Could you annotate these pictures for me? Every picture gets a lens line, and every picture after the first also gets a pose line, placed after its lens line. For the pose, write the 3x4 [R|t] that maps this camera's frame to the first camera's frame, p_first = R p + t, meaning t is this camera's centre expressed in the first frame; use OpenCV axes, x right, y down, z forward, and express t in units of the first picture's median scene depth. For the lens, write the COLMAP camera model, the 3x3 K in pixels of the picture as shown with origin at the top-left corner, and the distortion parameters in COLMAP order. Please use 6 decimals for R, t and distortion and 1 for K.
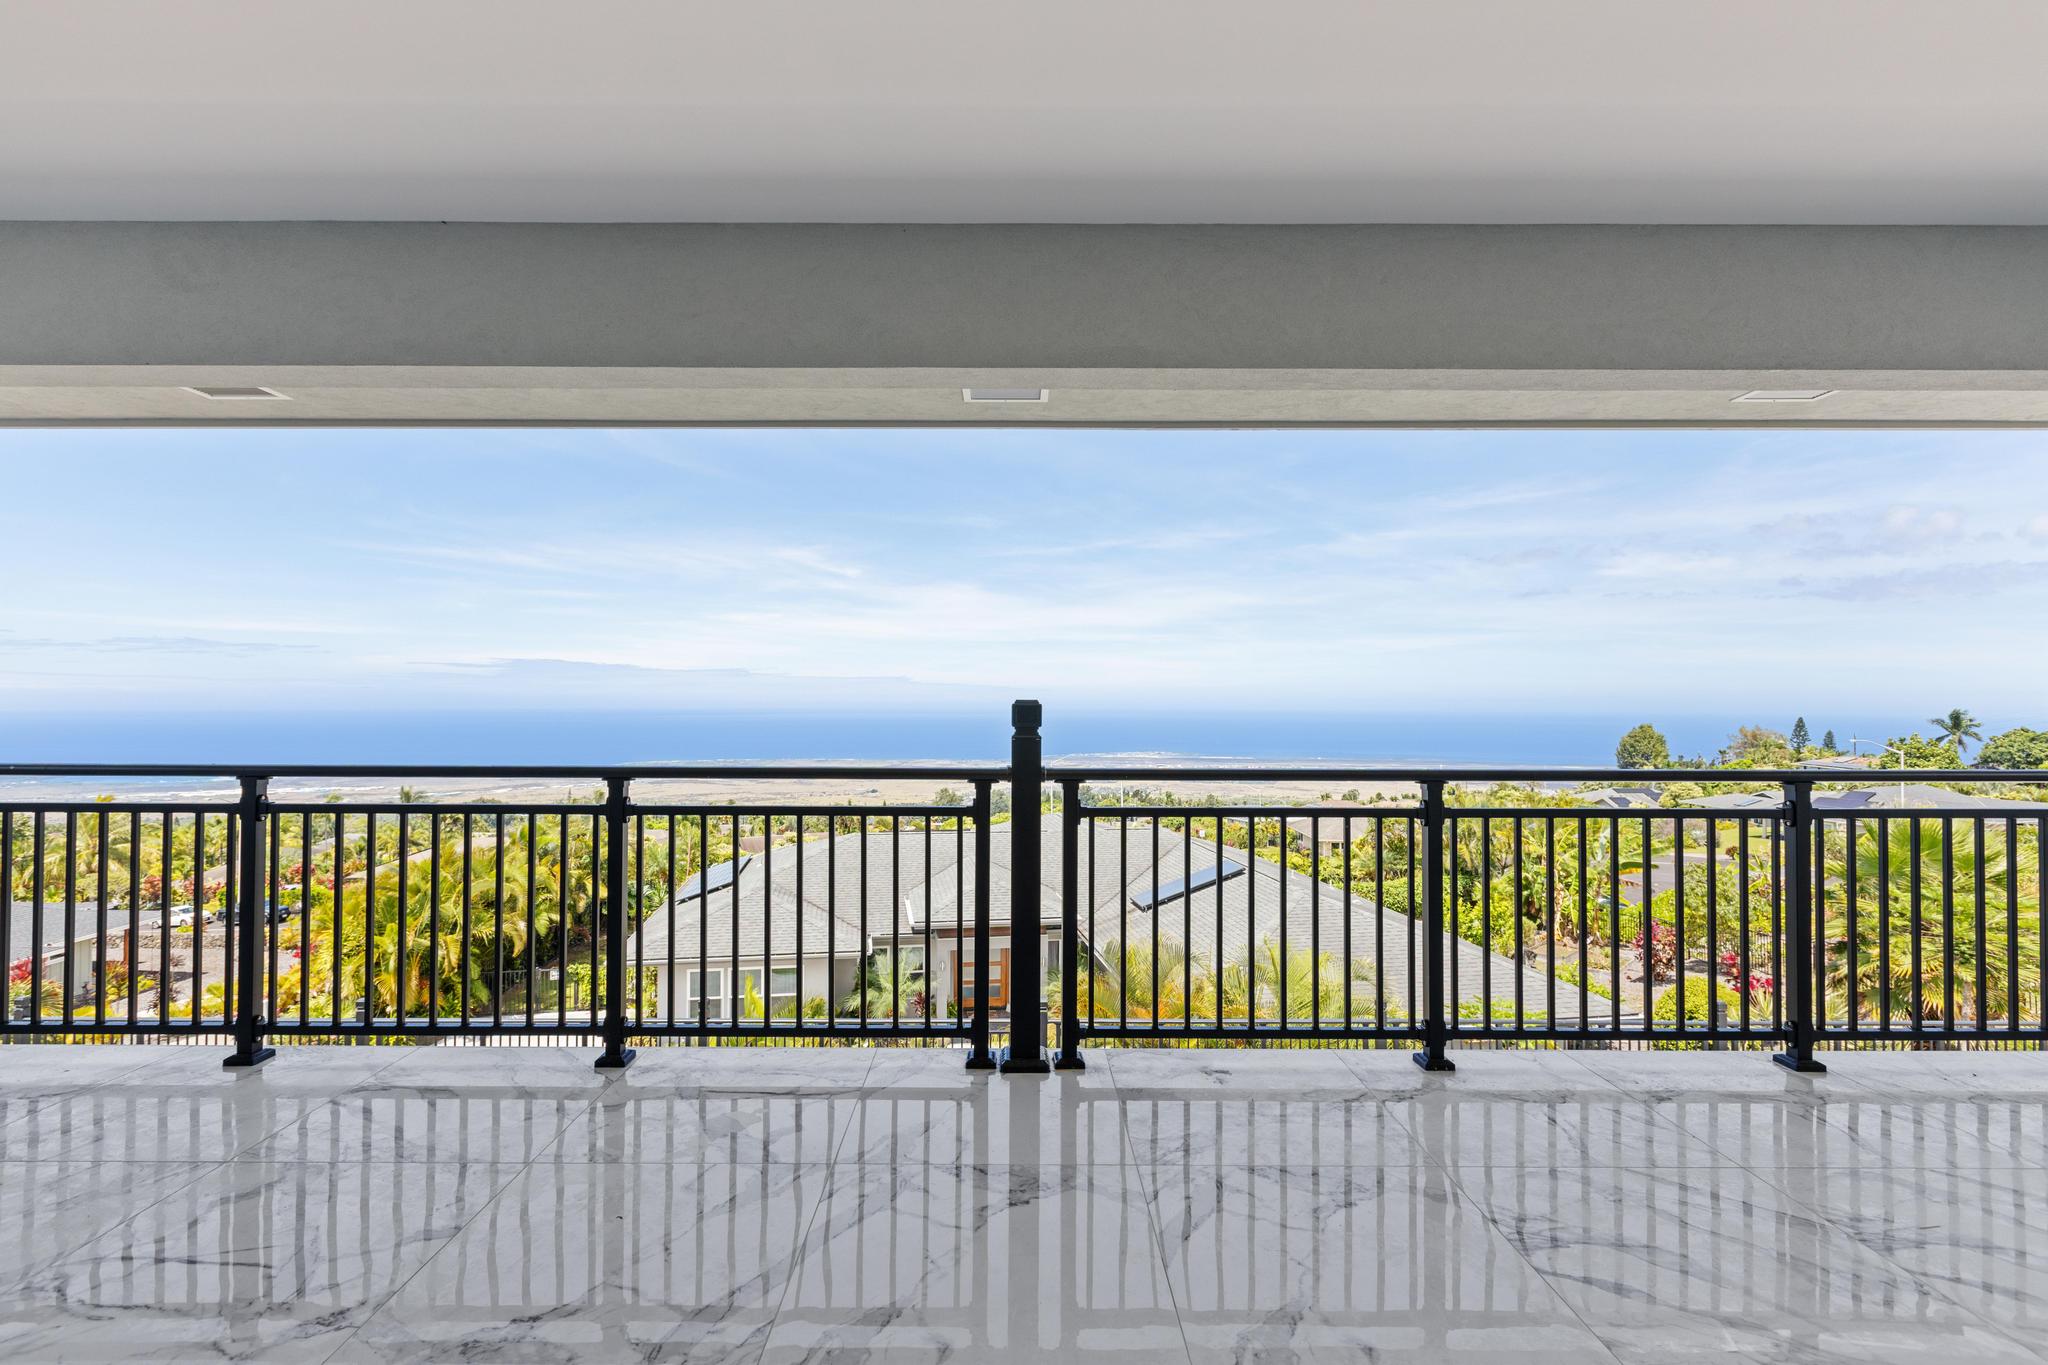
lens RADIAL K [[893.8, 0, 1027.0], [0, 893.8, 689.3], [0, 0, 1]] dist [-0.000101, -0.000001]
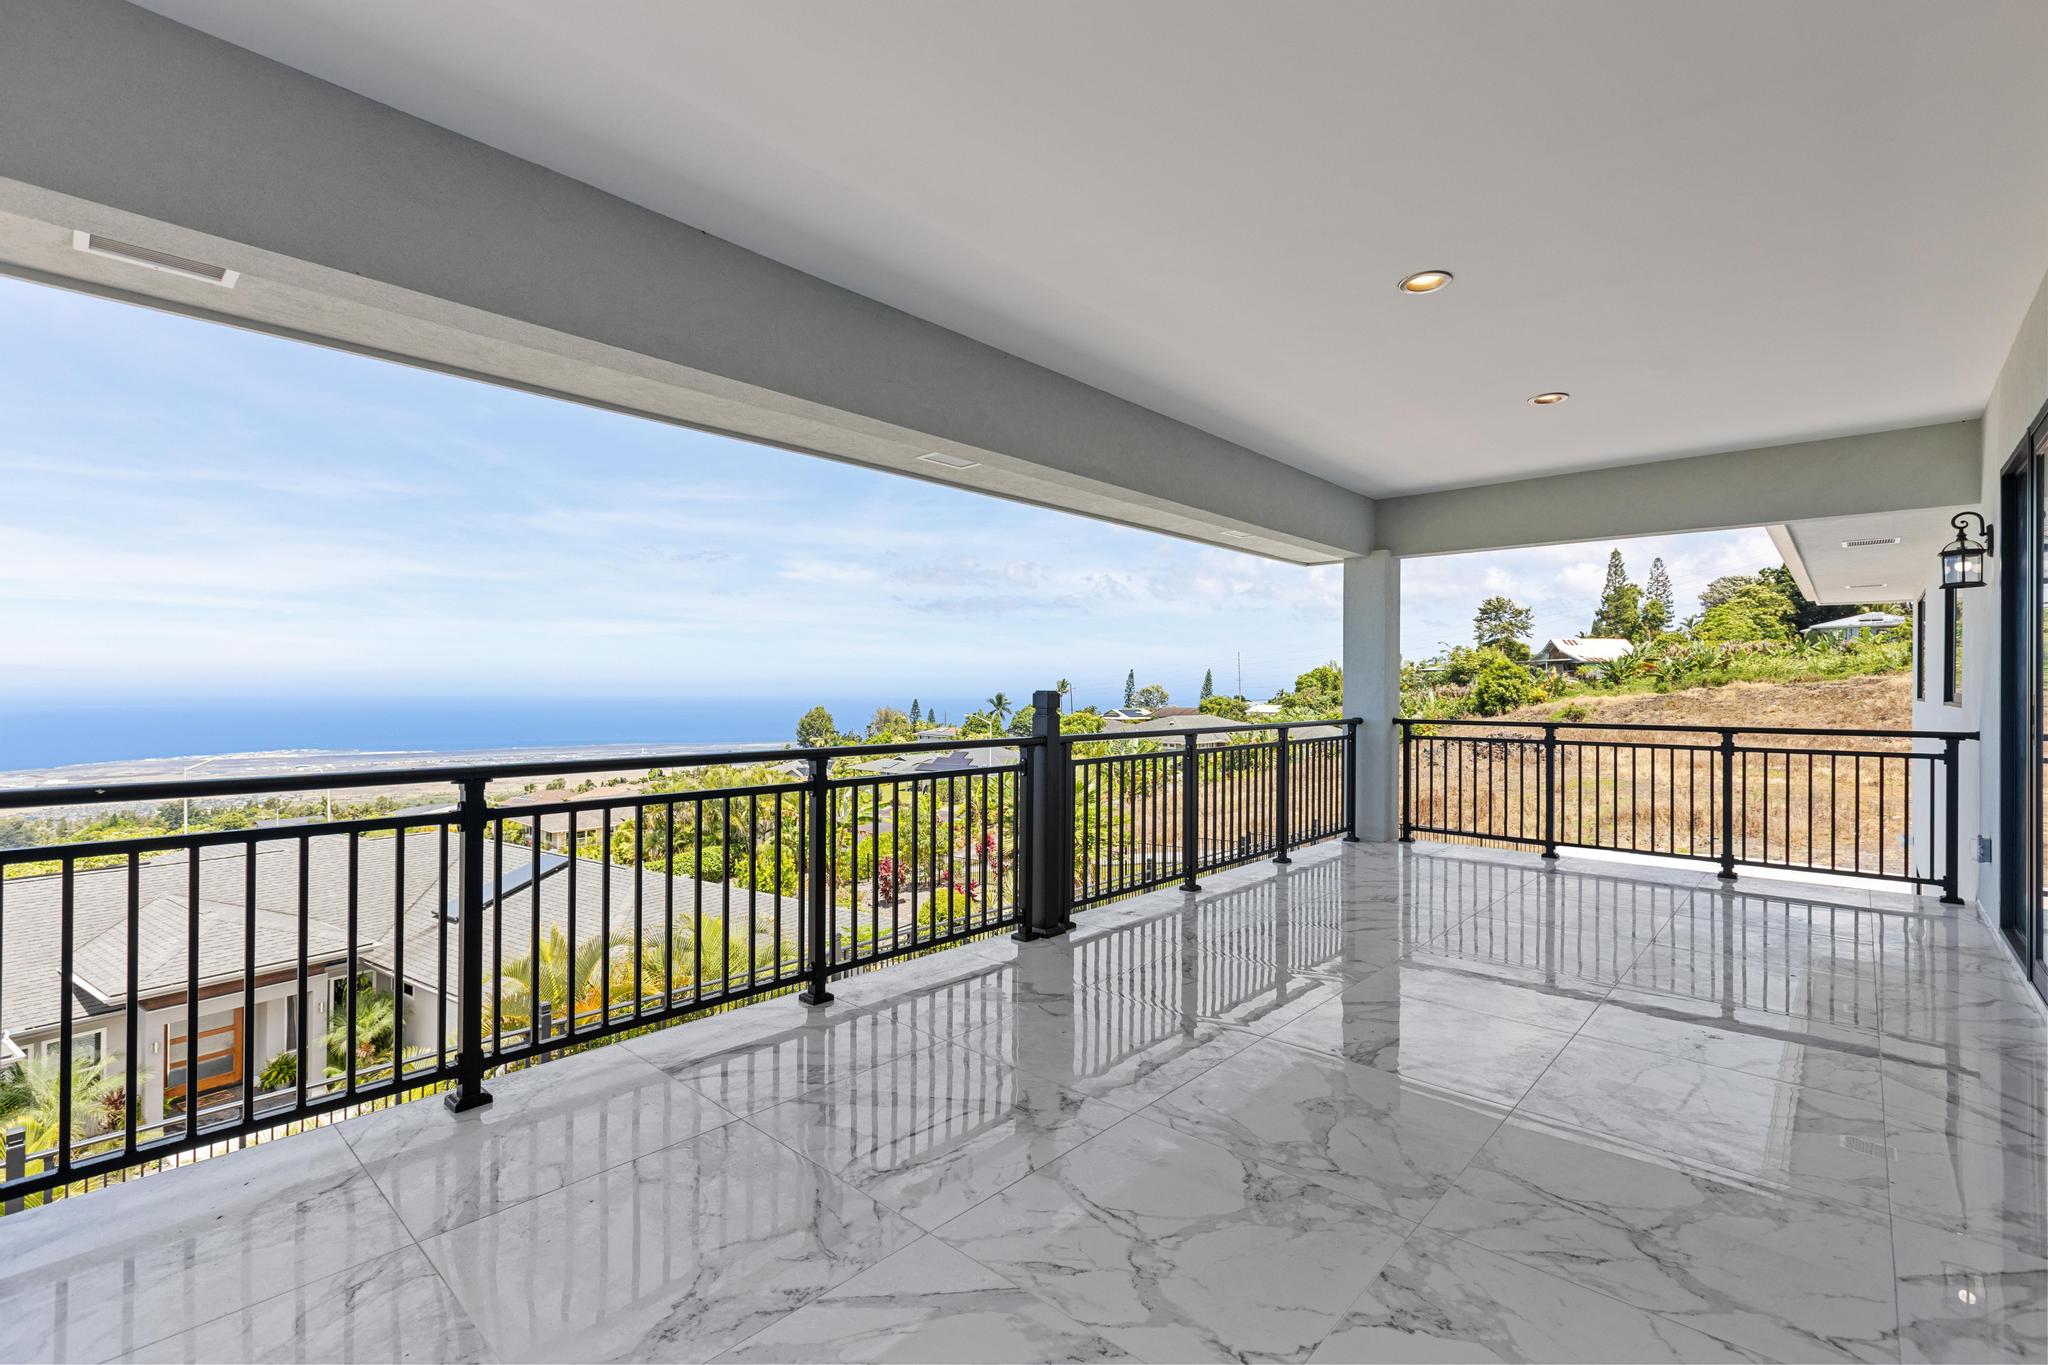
lens RADIAL K [[915.1, 0, 1015.2], [0, 915.1, 682.7], [0, 0, 1]] dist [0.000323, 0.000062]
pose [[0.678023, 0.004163, 0.735029, -0.266767], [-0.009133, 0.999954, 0.002761, -0.001188], [-0.734984, -0.008585, 0.678031, 0.000293]]
